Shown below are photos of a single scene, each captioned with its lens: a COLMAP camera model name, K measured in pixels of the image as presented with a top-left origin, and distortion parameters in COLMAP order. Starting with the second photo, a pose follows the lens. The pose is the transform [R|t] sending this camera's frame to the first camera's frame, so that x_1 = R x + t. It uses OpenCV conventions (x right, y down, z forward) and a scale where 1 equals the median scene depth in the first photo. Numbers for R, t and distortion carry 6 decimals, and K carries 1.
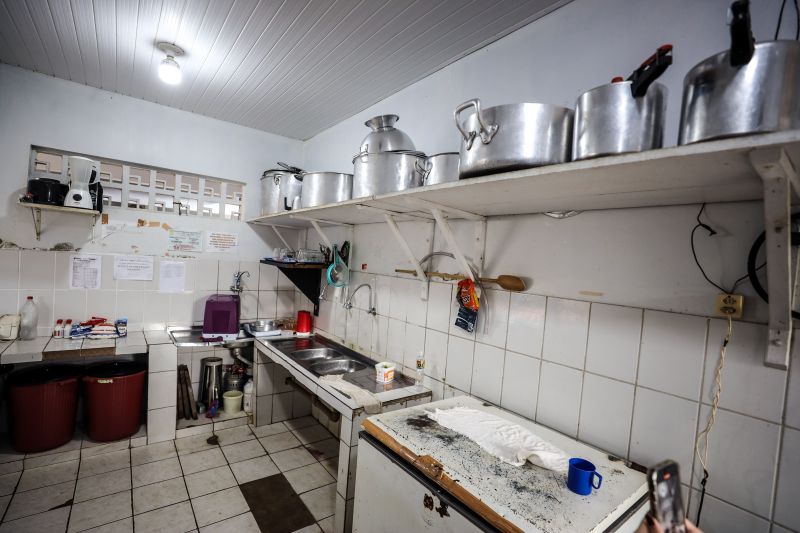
lens RADIAL K [[368.0, 0, 396.4], [0, 368.0, 272.6], [0, 0, 1]] dist [-0.038436, 0.009815]
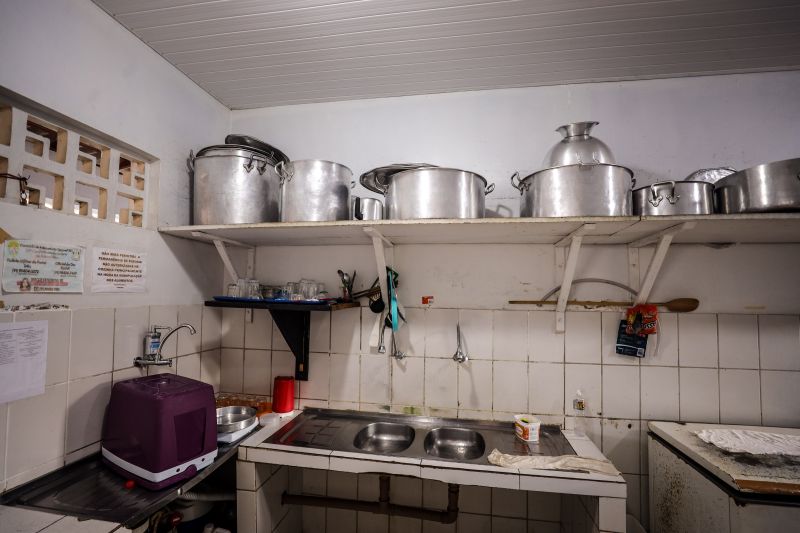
lens RADIAL K [[368.0, 0, 400.5], [0, 368.0, 273.0], [0, 0, 1]] dist [-0.038436, 0.009815]
pose [[0.731807, -0.022669, 0.681135, -0.869832], [0.058754, 0.997824, -0.029916, -0.071116], [-0.678975, 0.061912, 0.731546, 0.647659]]
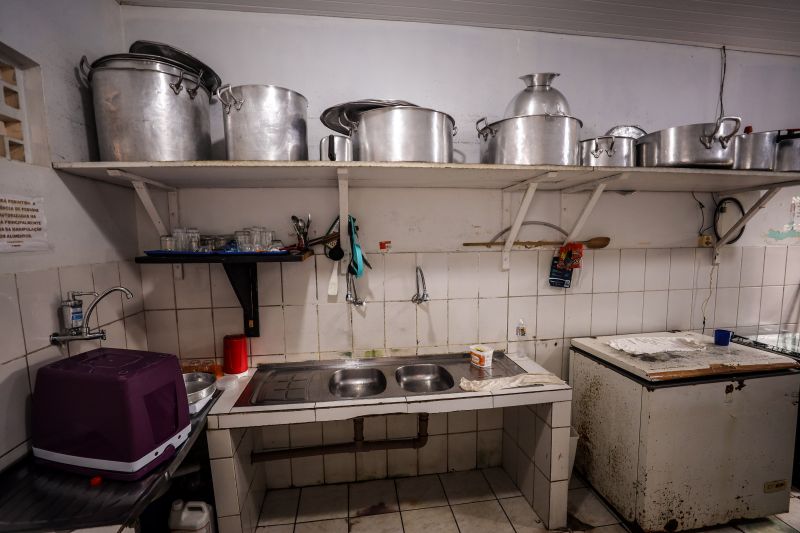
lens RADIAL K [[368.0, 0, 402.4], [0, 368.0, 272.8], [0, 0, 1]] dist [-0.038436, 0.009815]
pose [[0.482540, -0.165753, 0.860047, -0.984178], [0.075116, 0.986144, 0.147911, -0.093857], [-0.872647, -0.006770, 0.488305, 0.811976]]
